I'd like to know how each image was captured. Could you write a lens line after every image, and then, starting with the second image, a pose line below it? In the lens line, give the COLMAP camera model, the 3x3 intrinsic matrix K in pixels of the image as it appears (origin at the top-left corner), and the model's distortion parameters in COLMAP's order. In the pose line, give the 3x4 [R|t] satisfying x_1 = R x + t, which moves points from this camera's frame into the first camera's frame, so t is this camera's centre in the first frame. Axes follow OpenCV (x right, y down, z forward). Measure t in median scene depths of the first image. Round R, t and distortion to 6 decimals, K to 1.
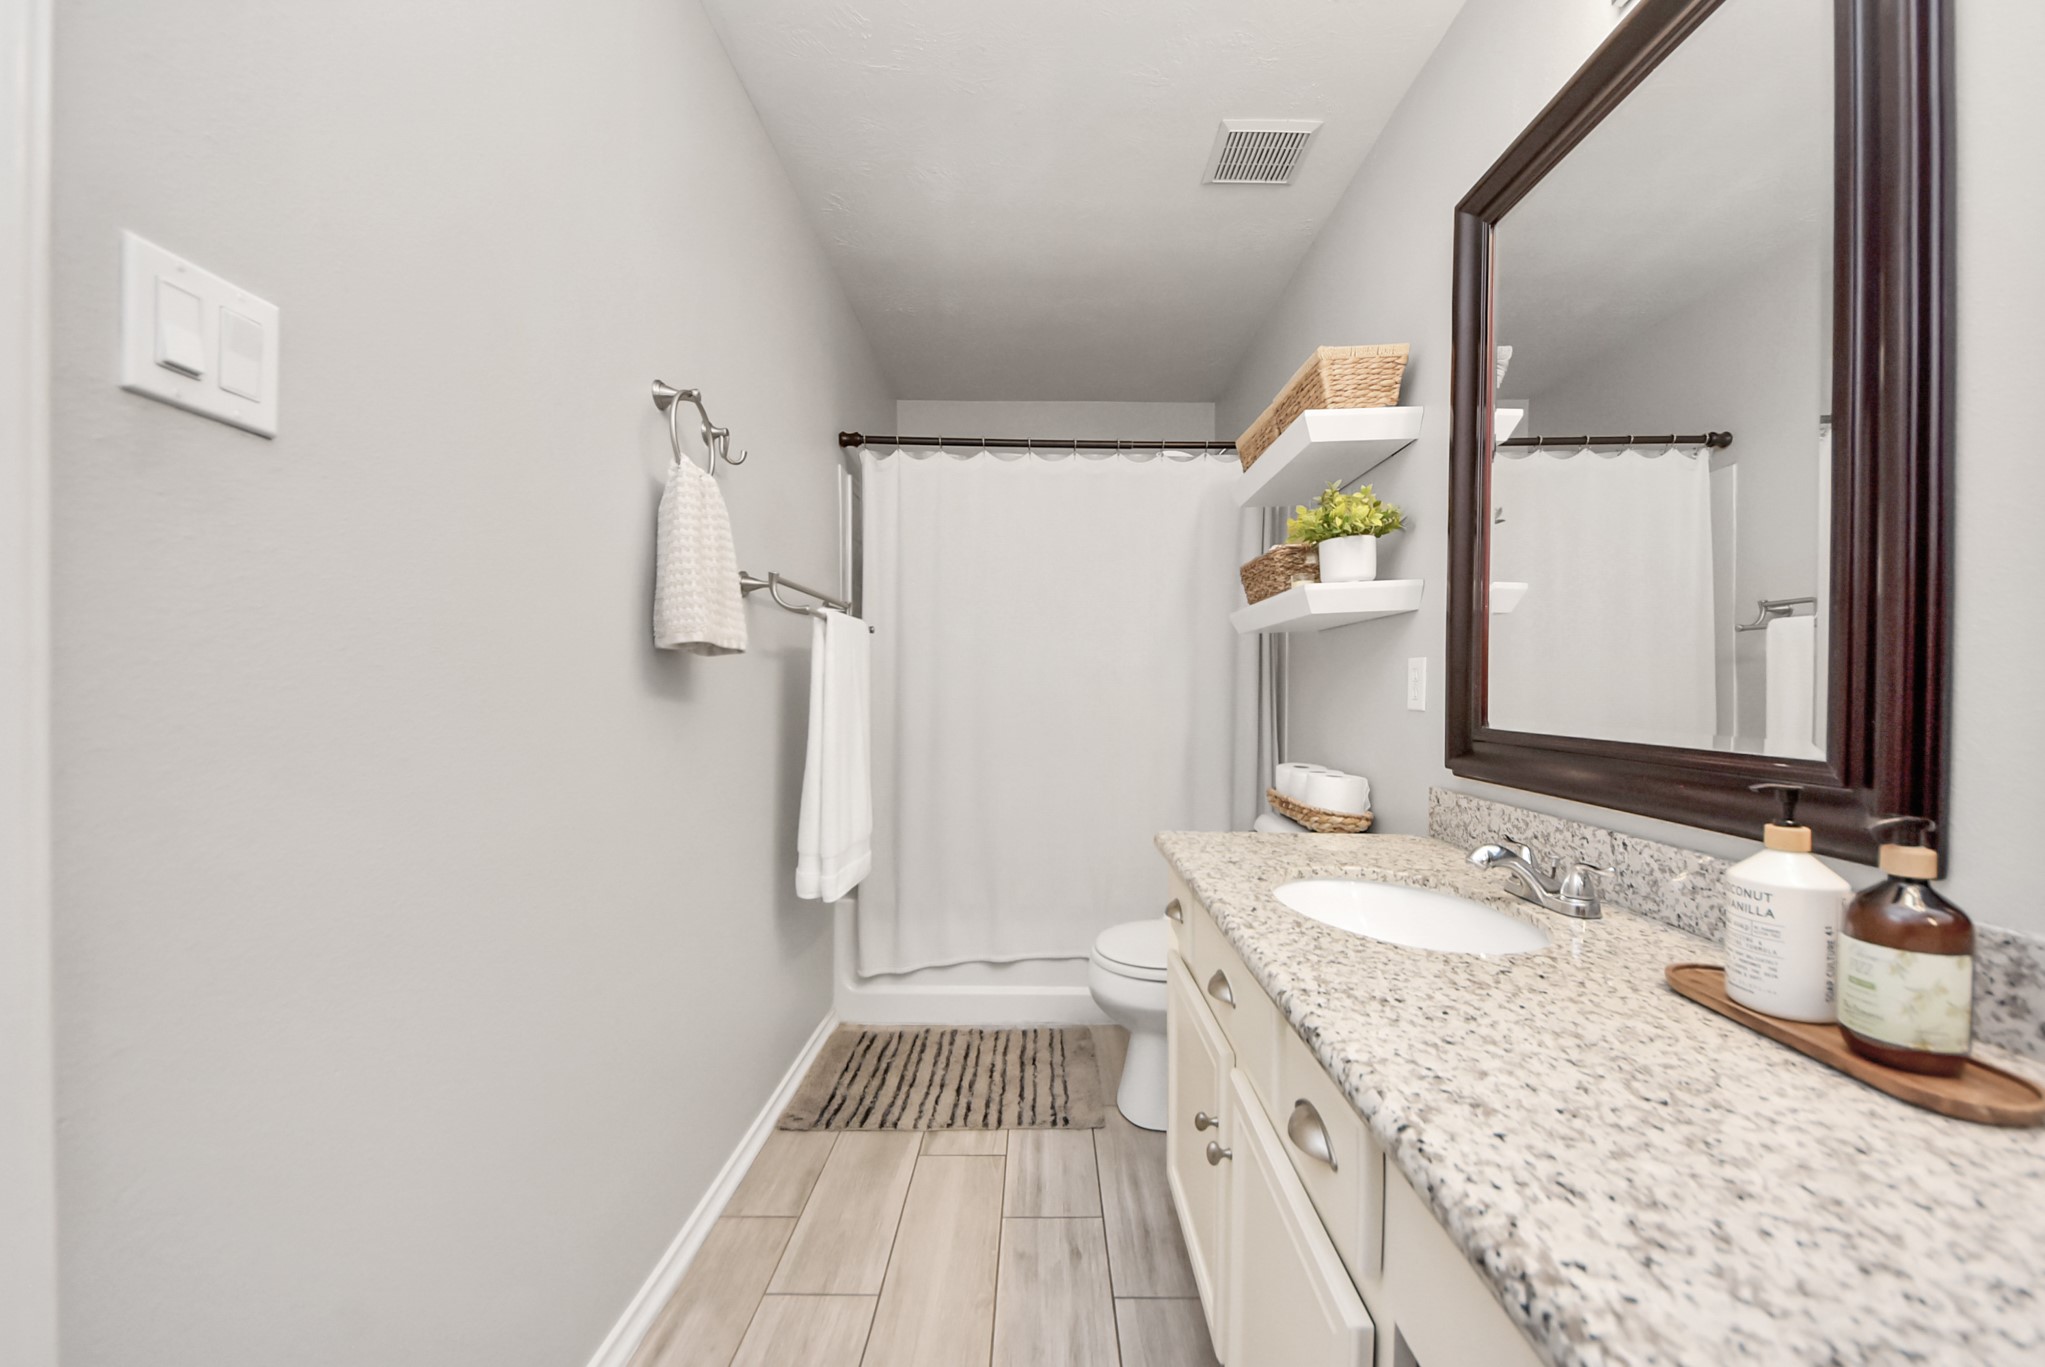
lens RADIAL K [[725.3, 0, 1005.5], [0, 725.3, 681.8], [0, 0, 1]] dist [0.000169, -0.007594]
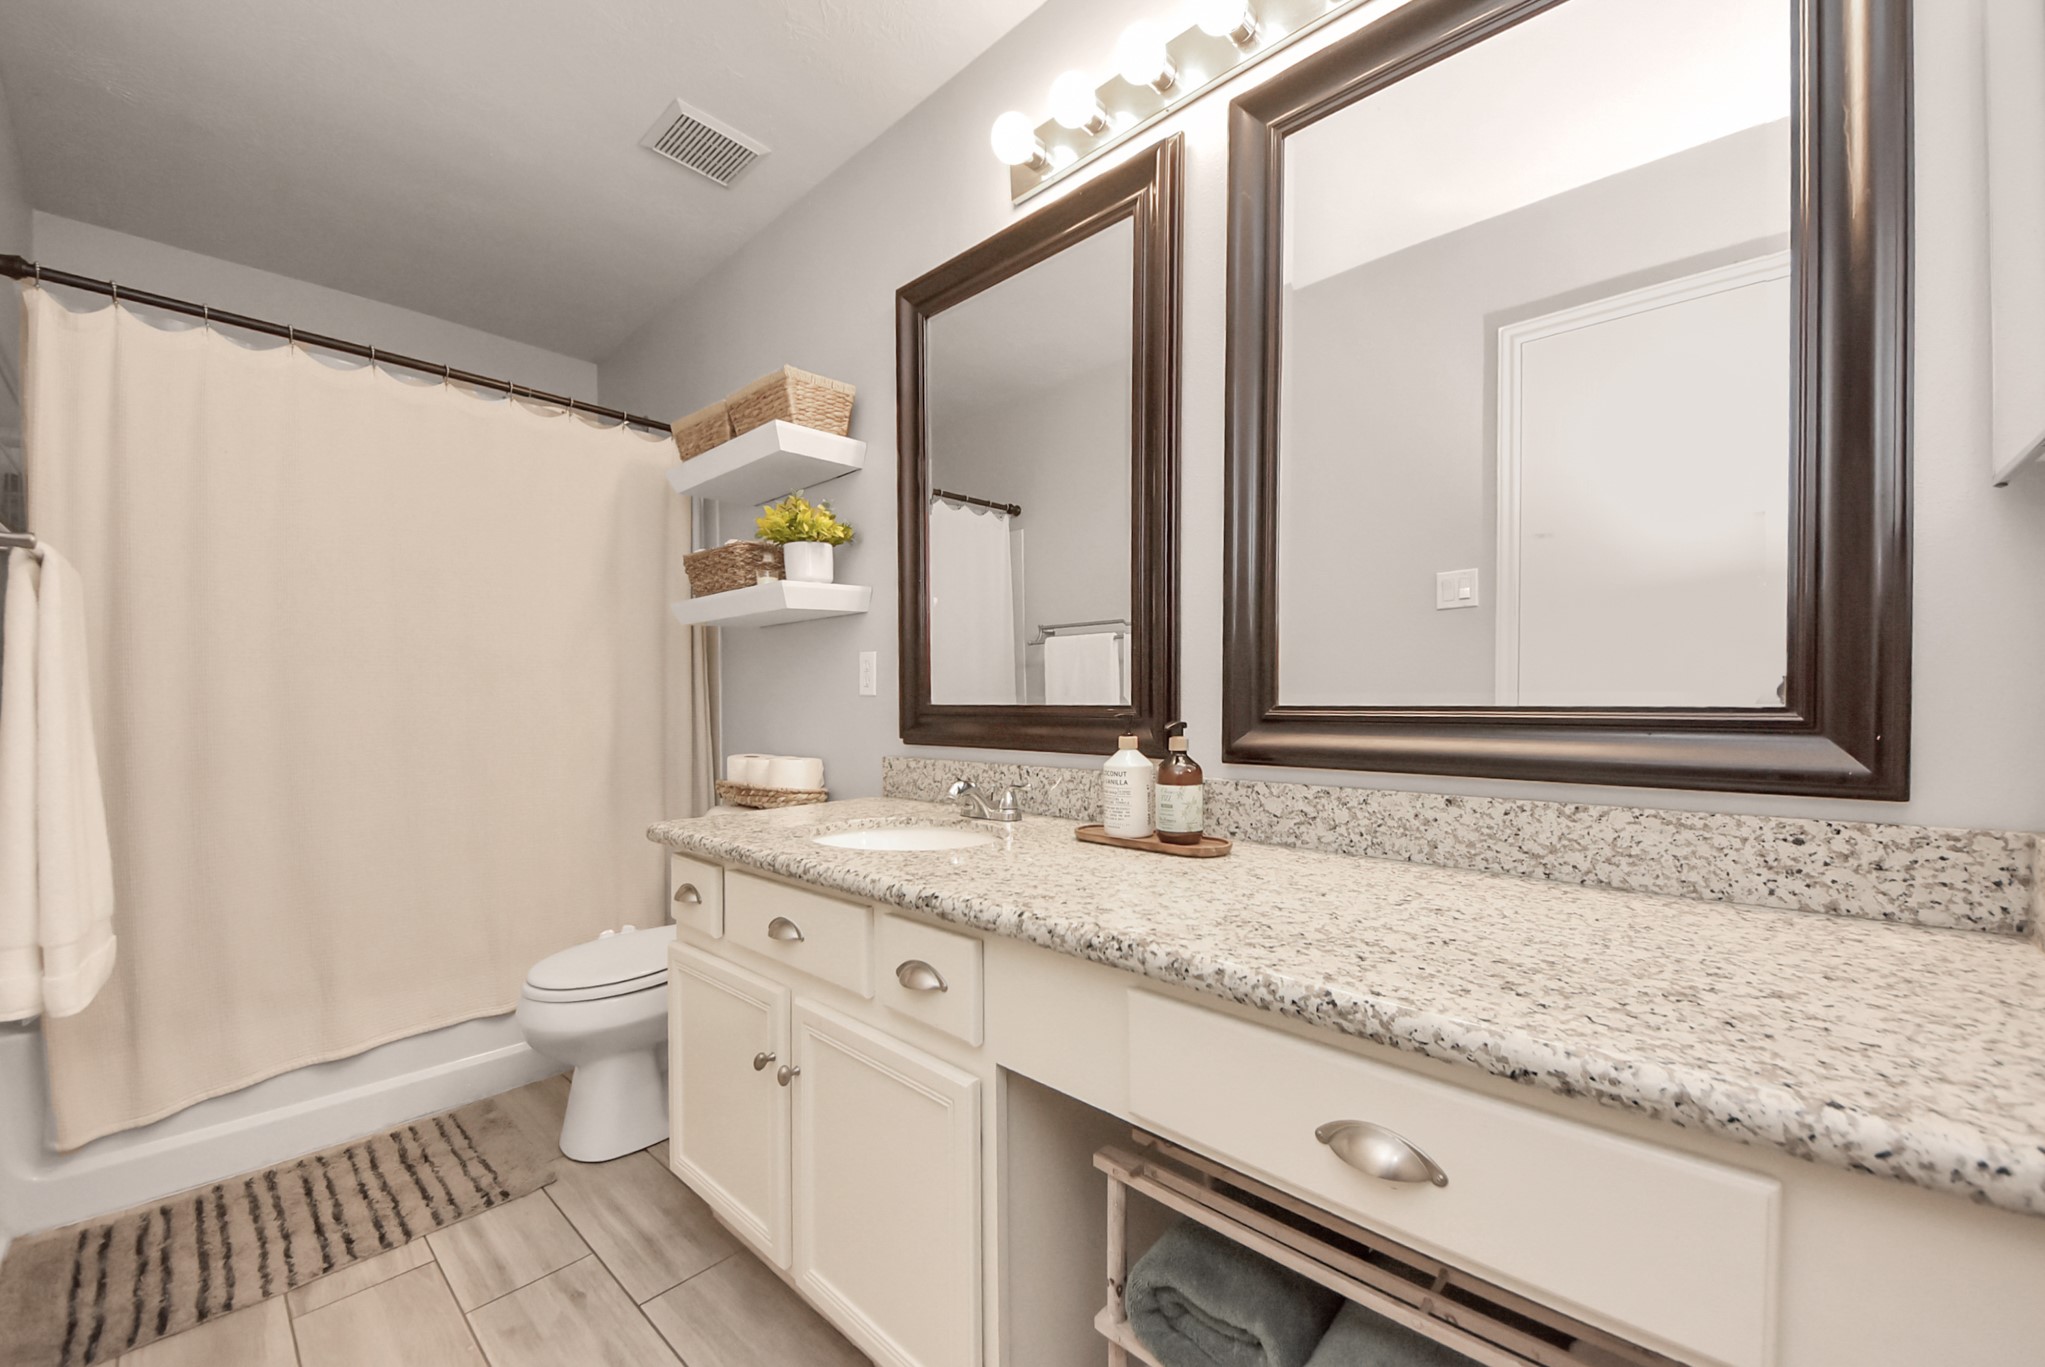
lens RADIAL K [[788.5, 0, 1038.4], [0, 788.5, 684.7], [0, 0, 1]] dist [-0.029318, -0.002807]
pose [[0.649486, 0.007780, 0.760334, -0.264332], [0.001415, 0.999934, -0.011440, 0.041658], [-0.760373, 0.008506, 0.649431, -0.061428]]
